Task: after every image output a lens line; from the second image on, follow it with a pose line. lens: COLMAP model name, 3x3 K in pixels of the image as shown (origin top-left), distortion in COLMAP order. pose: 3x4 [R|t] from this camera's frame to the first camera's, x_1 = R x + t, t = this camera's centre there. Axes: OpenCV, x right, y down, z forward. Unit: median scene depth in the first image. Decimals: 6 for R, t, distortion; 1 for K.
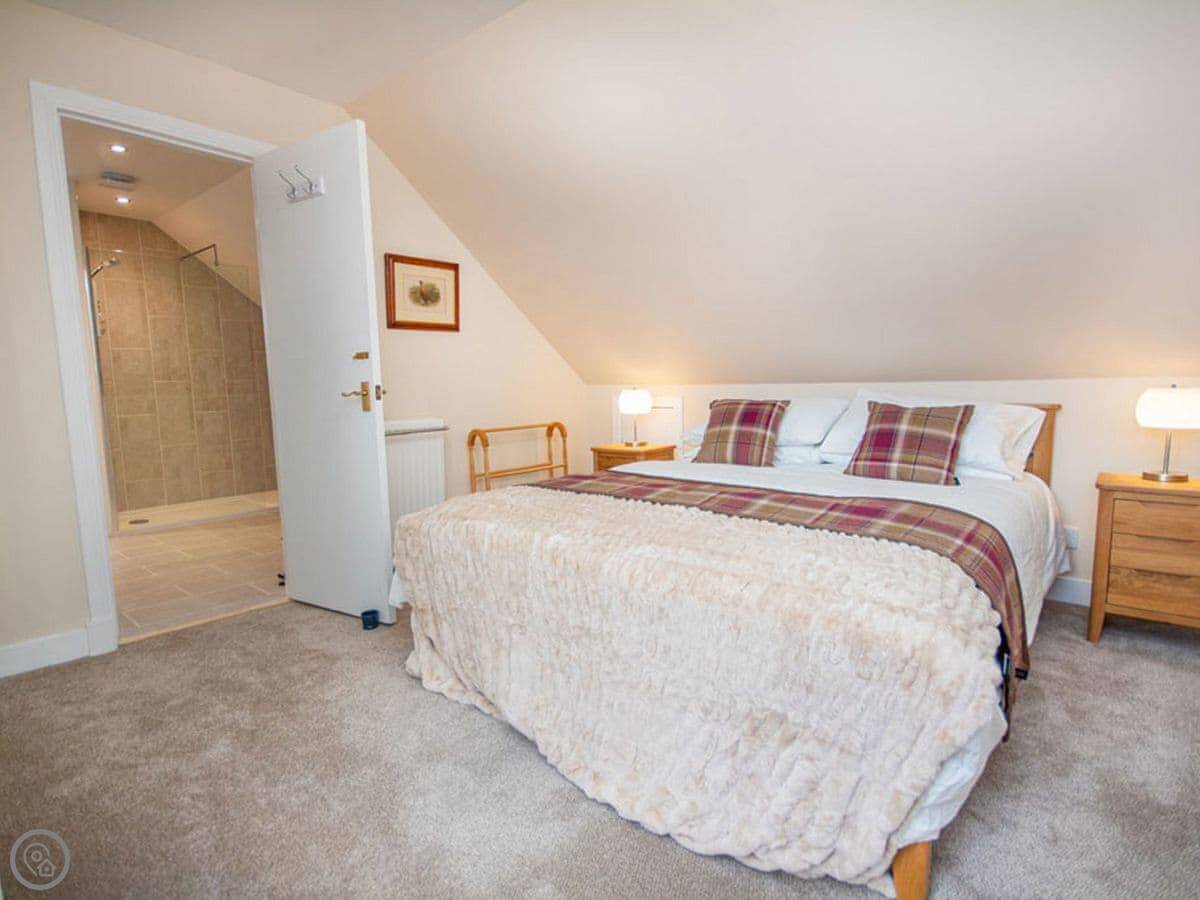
lens RADIAL K [[621.8, 0, 600.0], [0, 621.8, 450.0], [0, 0, 1]] dist [-0.005279, 0.000172]
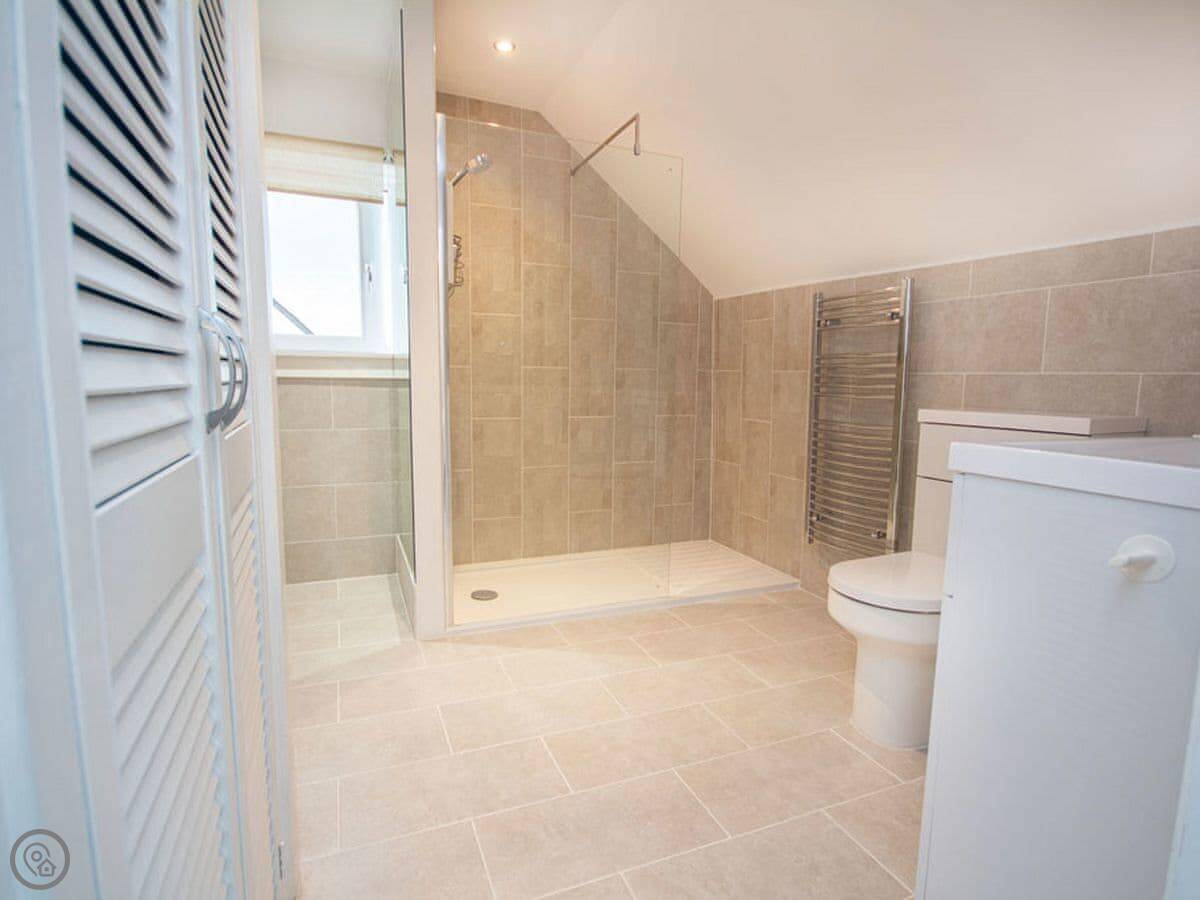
lens RADIAL K [[621.8, 0, 600.0], [0, 621.8, 450.0], [0, 0, 1]] dist [-0.005279, 0.000172]
pose [[0.885848, 0.084965, -0.456130, -0.335083], [-0.084088, 0.996210, 0.022262, -0.043895], [0.456292, 0.018634, 0.889635, 0.451177]]
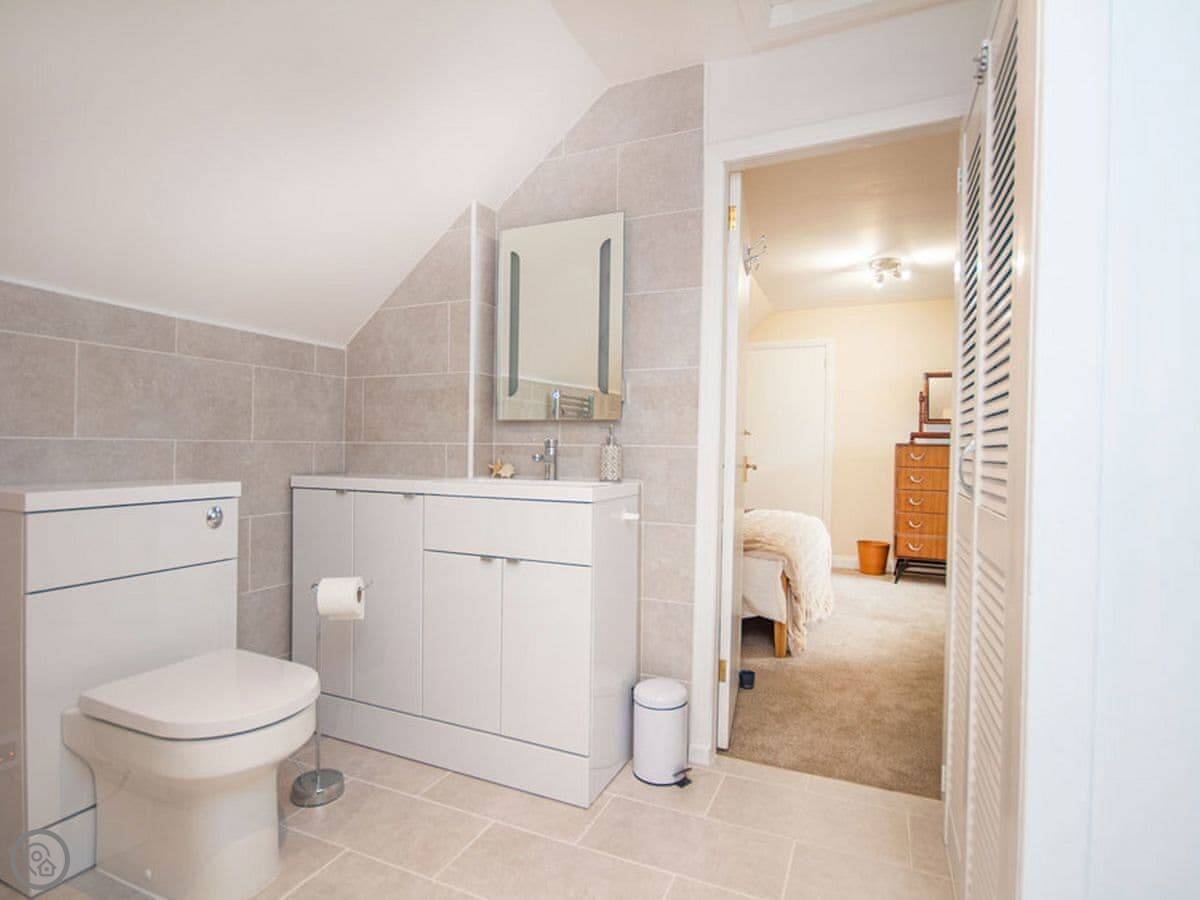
lens RADIAL K [[621.8, 0, 600.0], [0, 621.8, 450.0], [0, 0, 1]] dist [-0.005279, 0.000172]
pose [[-0.266316, 0.005242, 0.963871, -0.775583], [0.100701, 0.994664, 0.022415, -0.091909], [-0.958611, 0.103032, -0.265423, 0.839471]]
